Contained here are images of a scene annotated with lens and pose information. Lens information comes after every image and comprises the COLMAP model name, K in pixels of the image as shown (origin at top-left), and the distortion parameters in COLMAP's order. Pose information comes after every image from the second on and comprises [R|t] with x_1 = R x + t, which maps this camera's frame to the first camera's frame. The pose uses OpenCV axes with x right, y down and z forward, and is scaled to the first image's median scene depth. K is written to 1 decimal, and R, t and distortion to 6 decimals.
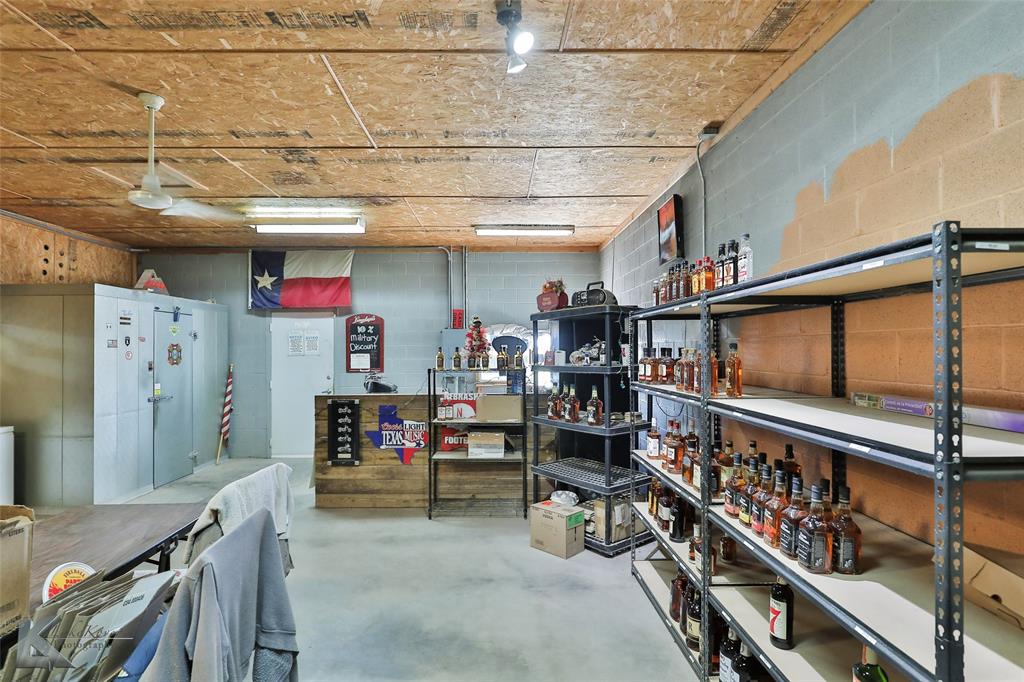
lens RADIAL K [[509.6, 0, 495.0], [0, 509.6, 345.4], [0, 0, 1]] dist [-0.003840, -0.000655]
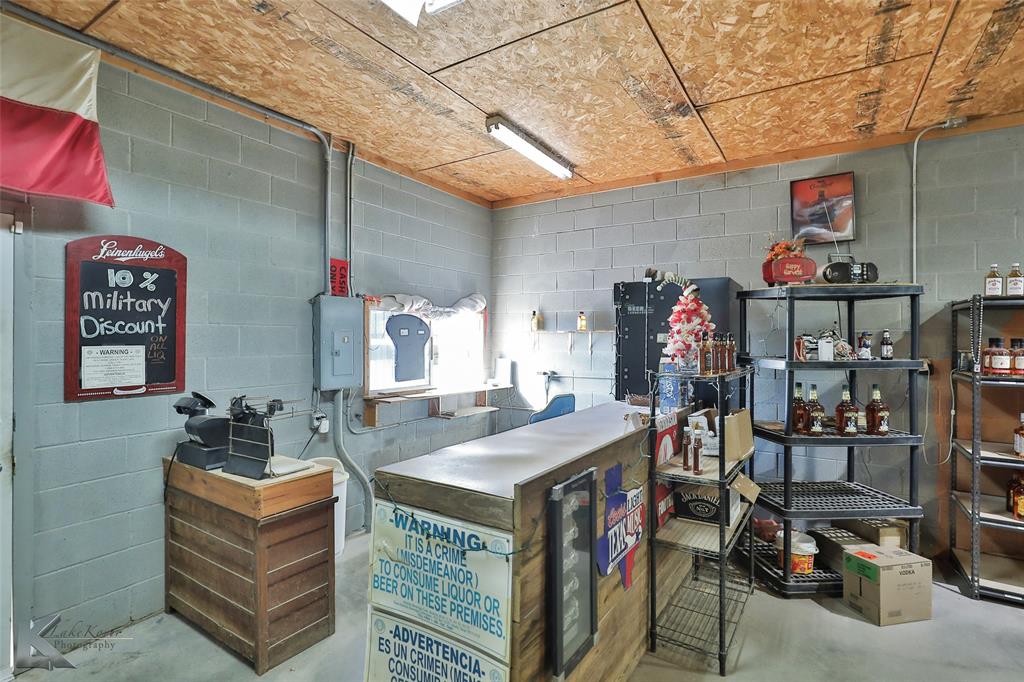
lens RADIAL K [[498.8, 0, 514.3], [0, 498.8, 335.9], [0, 0, 1]] dist [-0.003888, -0.000405]
pose [[0.537006, 0.010385, 0.843515, -0.605539], [-0.012266, 0.999915, -0.004501, 0.011191], [-0.843489, -0.007930, 0.537087, 0.845385]]
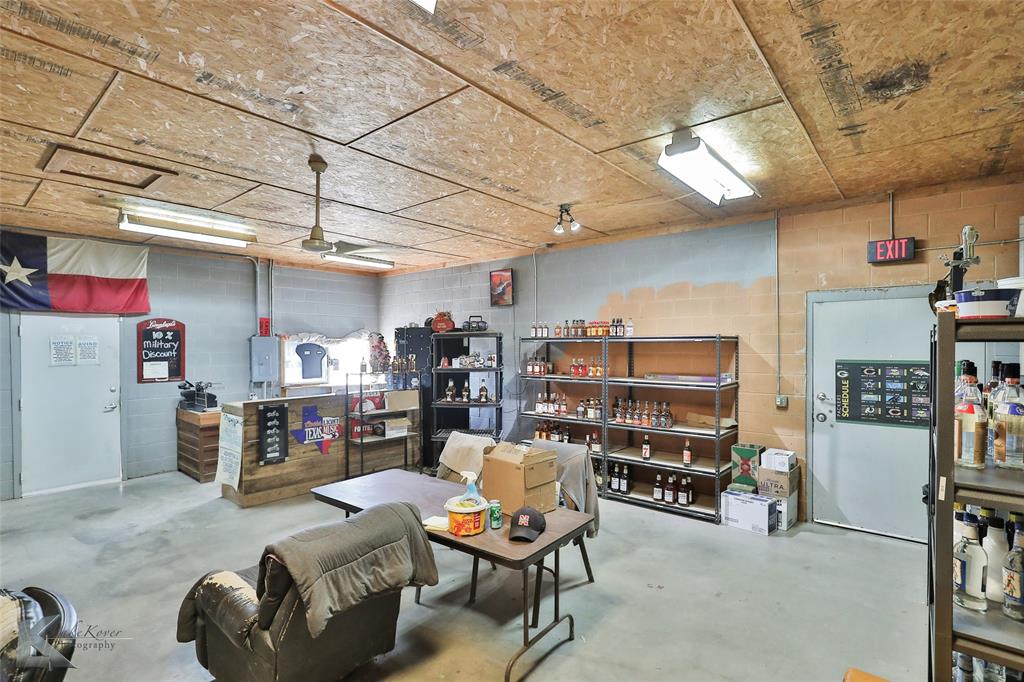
lens RADIAL K [[495.4, 0, 513.9], [0, 495.4, 348.4], [0, 0, 1]] dist [-0.007274, -0.000441]
pose [[0.647567, -0.000439, 0.762008, -0.774281], [-0.007224, 0.999951, 0.006715, -0.027044], [-0.761974, -0.009853, 0.647533, -0.098318]]
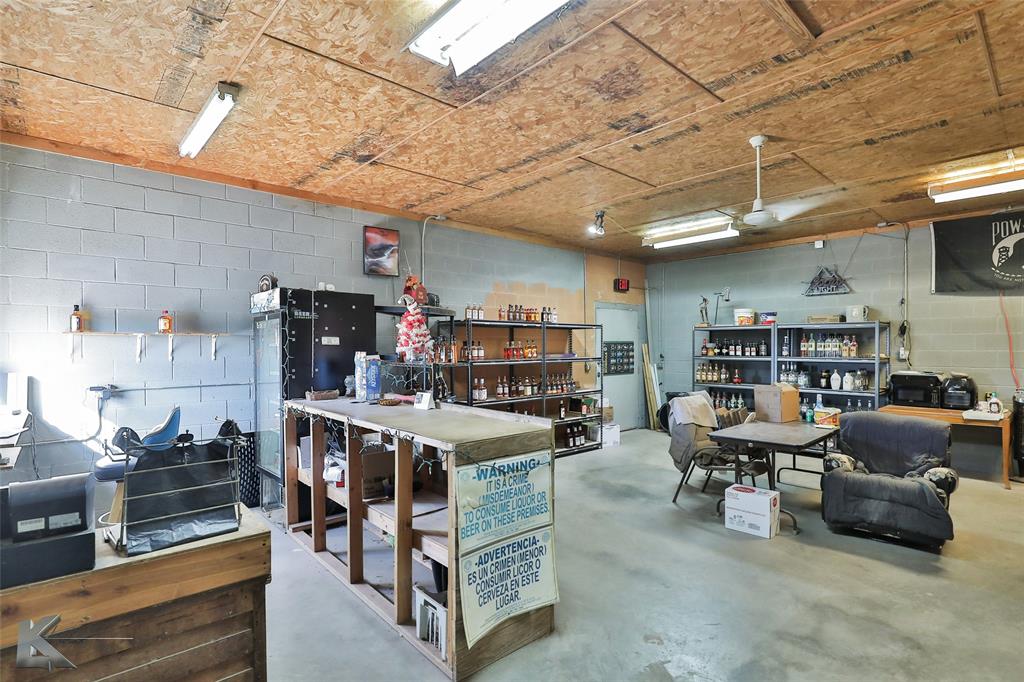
lens RADIAL K [[495.4, 0, 513.9], [0, 495.4, 348.4], [0, 0, 1]] dist [-0.007274, -0.000441]
pose [[-0.665165, 0.006033, 0.746672, -0.710987], [0.004316, 0.999982, -0.004235, 0.026438], [-0.746684, 0.000406, -0.665178, 1.373837]]
